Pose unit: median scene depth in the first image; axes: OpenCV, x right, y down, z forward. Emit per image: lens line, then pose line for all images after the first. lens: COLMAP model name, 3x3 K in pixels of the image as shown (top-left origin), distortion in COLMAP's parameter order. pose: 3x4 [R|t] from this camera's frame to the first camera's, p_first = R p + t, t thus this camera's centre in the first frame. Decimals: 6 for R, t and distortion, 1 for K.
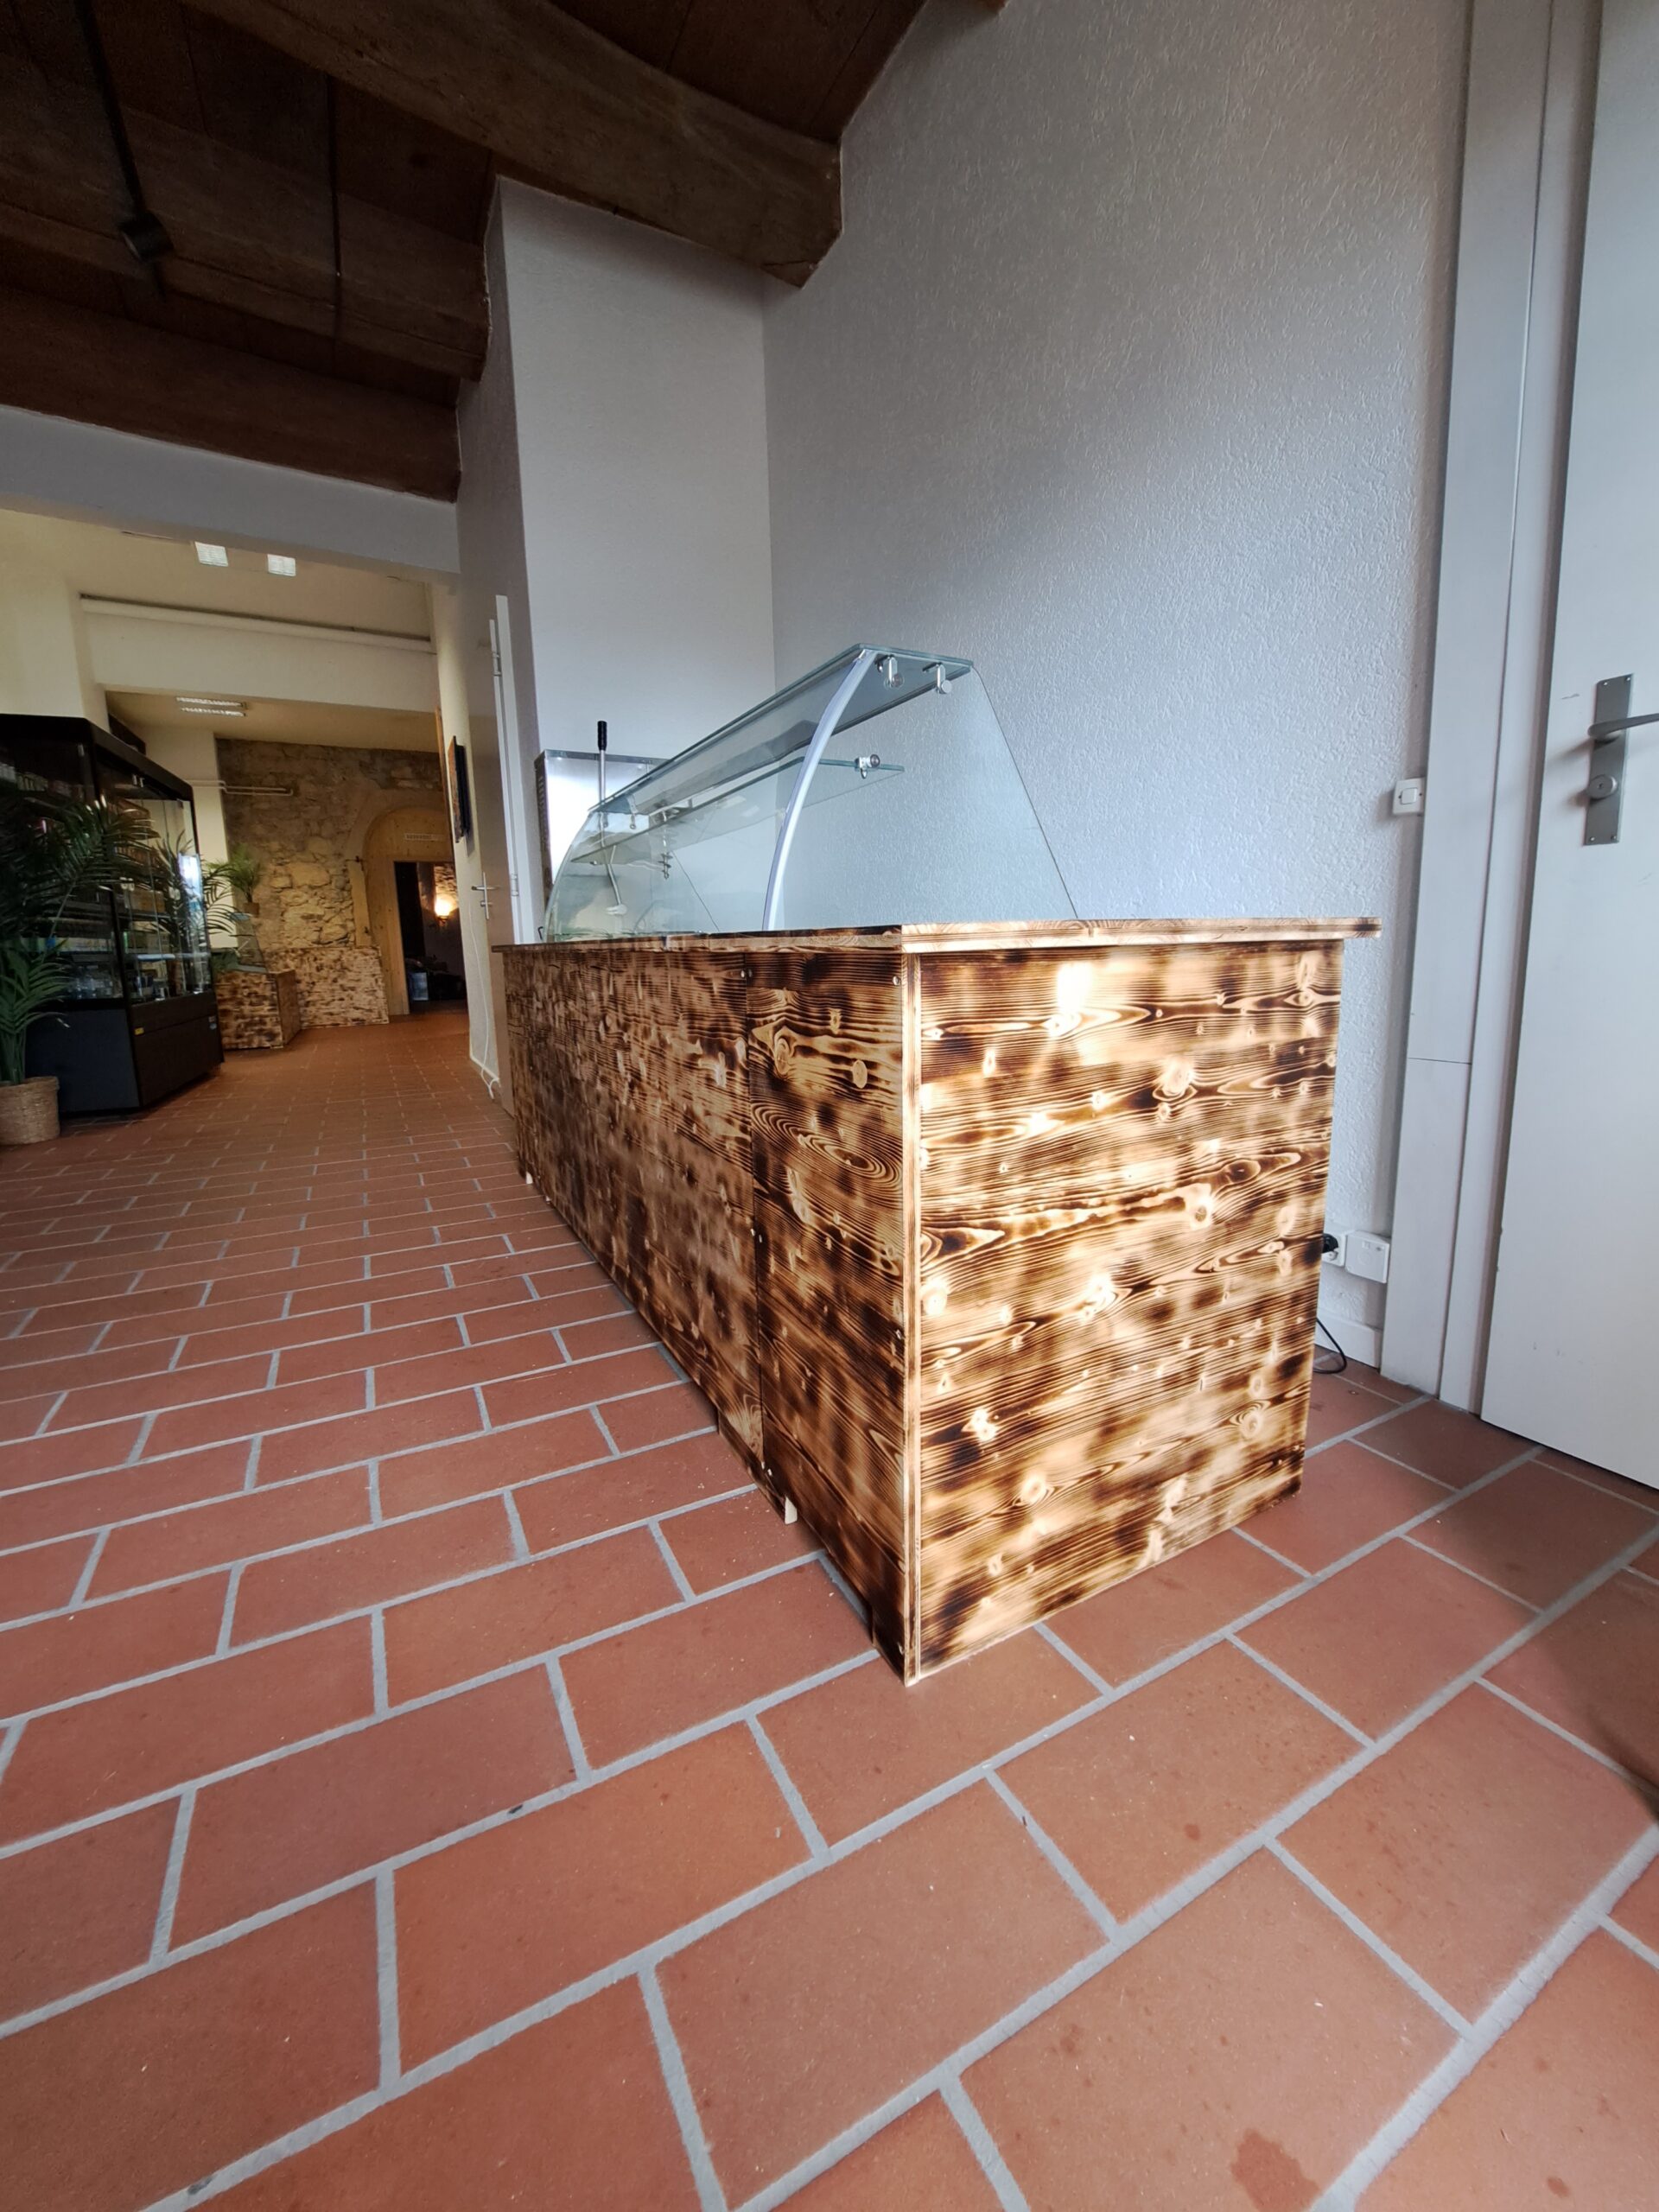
lens RADIAL K [[881.0, 0, 830.9], [0, 881.0, 1094.2], [0, 0, 1]] dist [-0.013317, -0.000257]
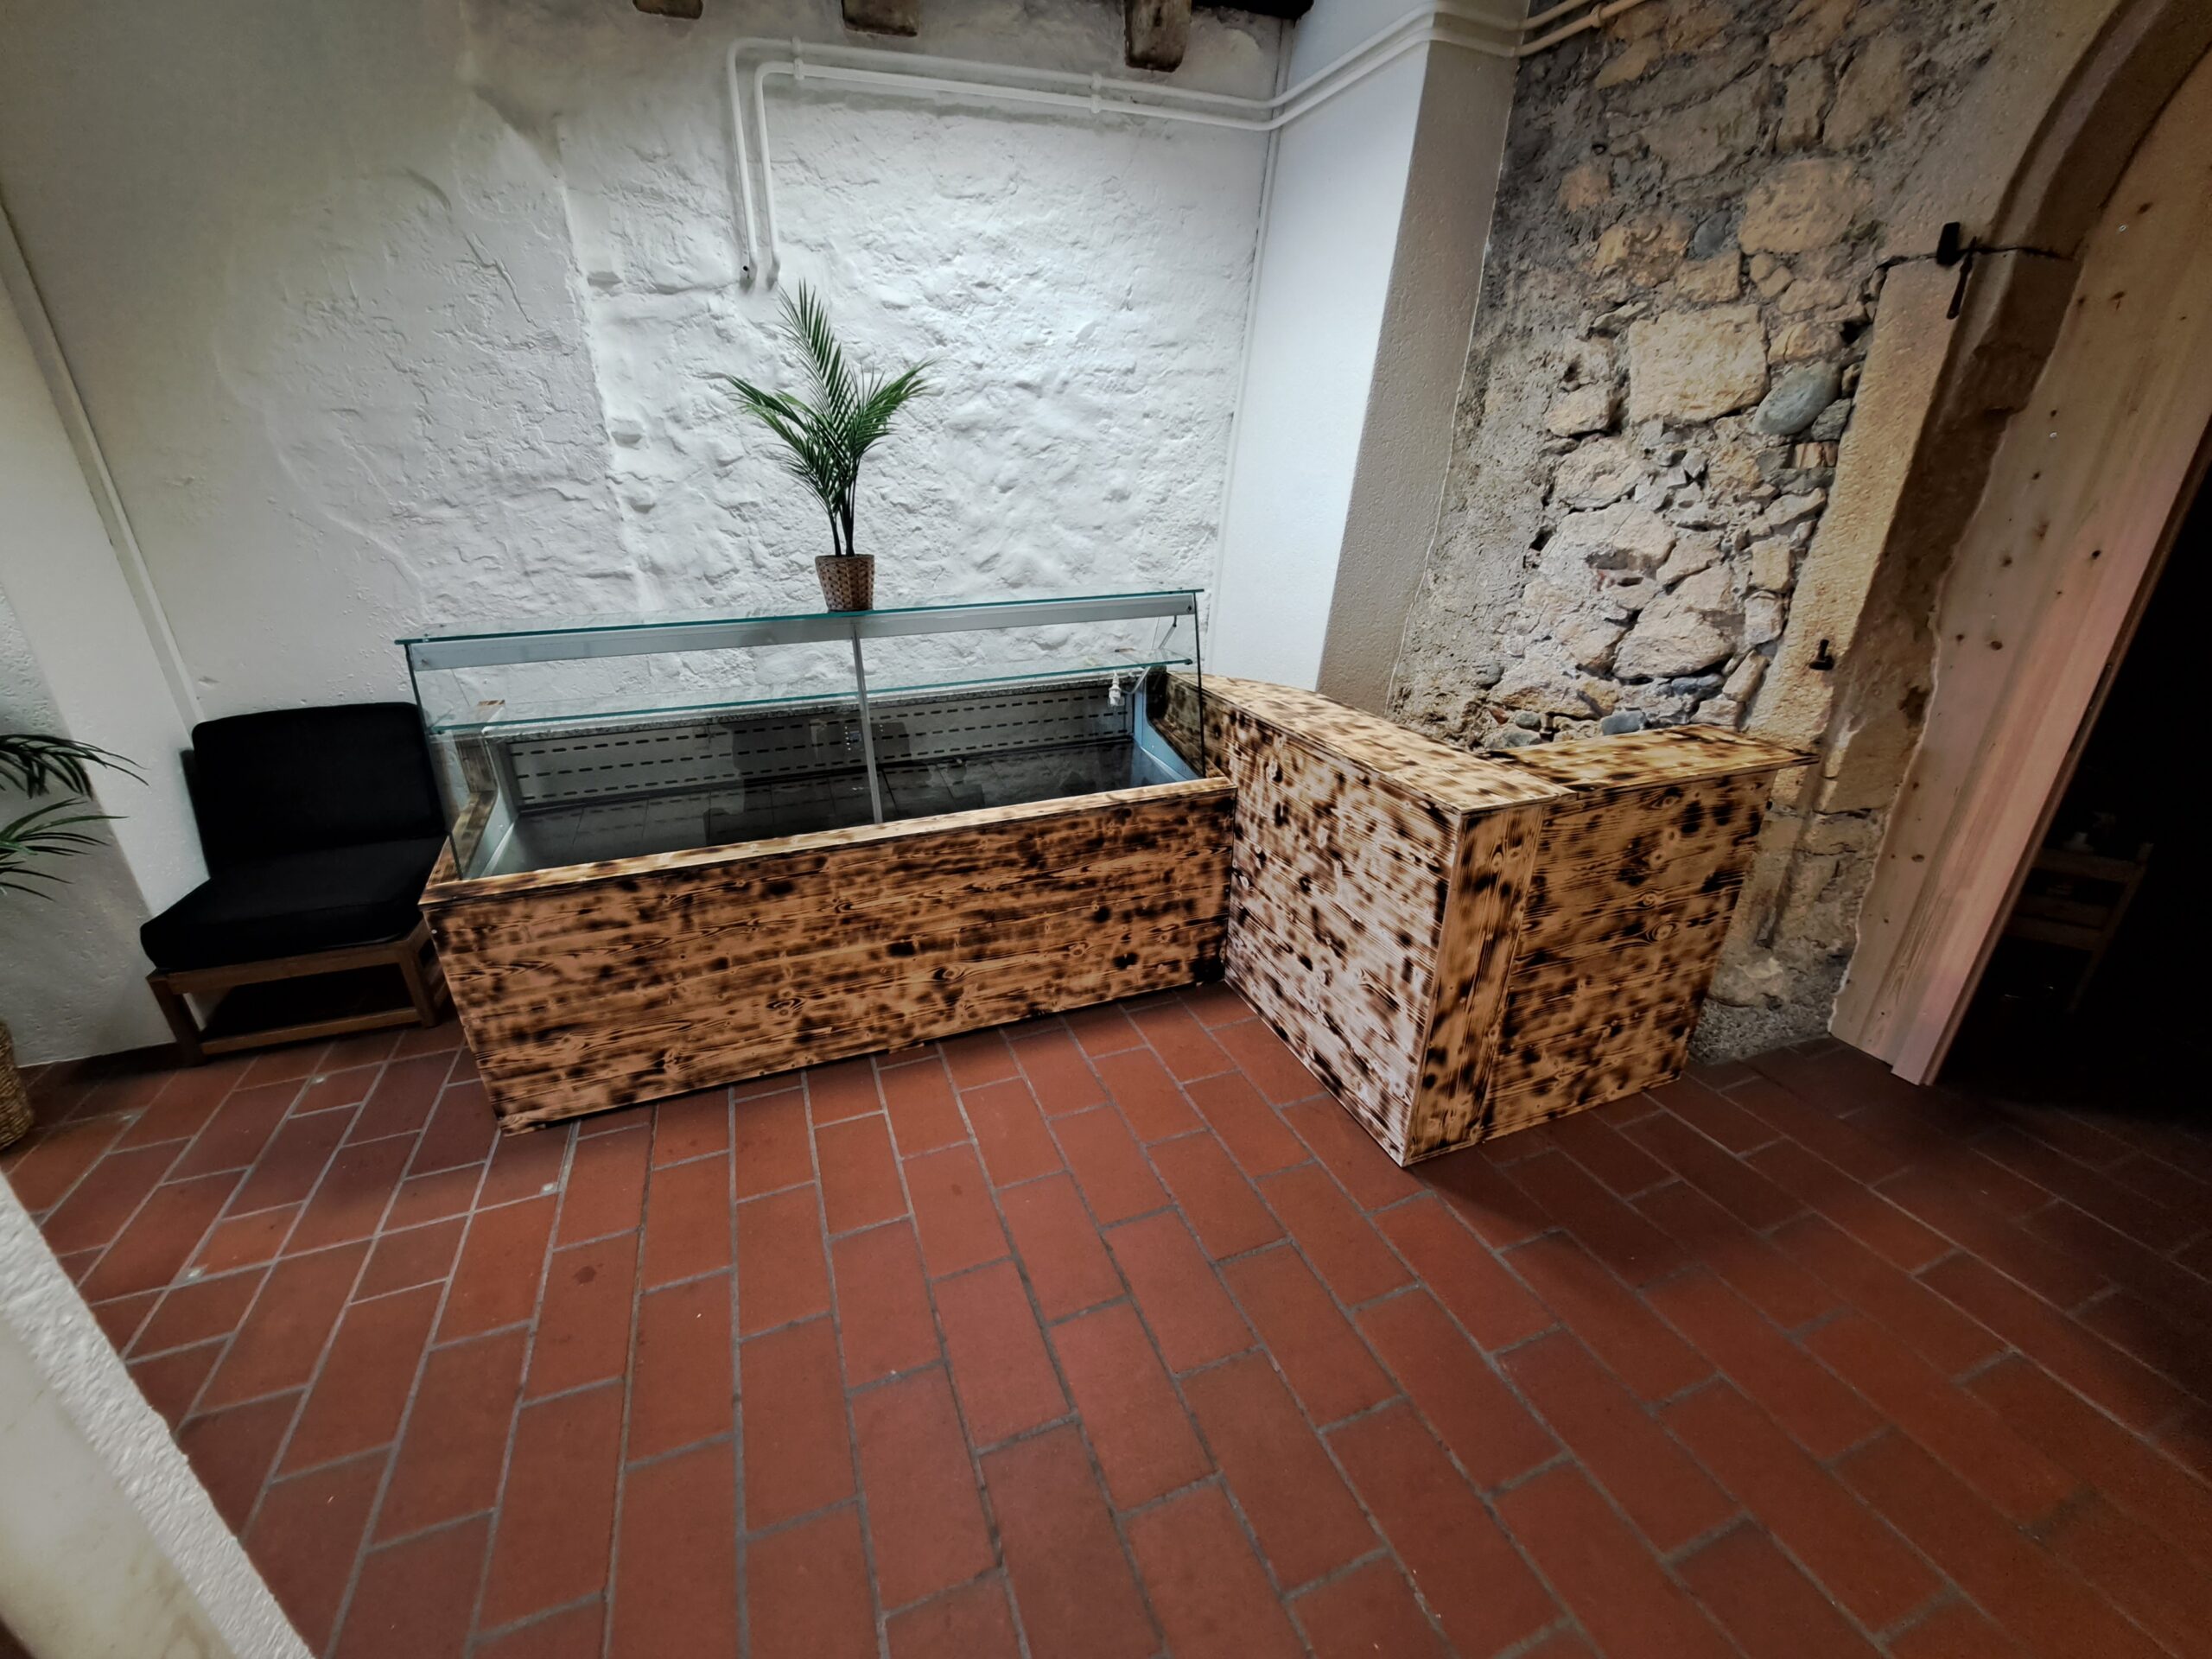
lens RADIAL K [[881.0, 0, 1096.8], [0, 881.0, 830.8], [0, 0, 1]] dist [-0.013317, -0.000257]
pose [[-0.120310, 0.404743, -0.906481, -0.328408], [-0.160667, 0.893137, 0.420109, -0.214445], [0.979649, 0.196185, -0.042425, 0.885150]]
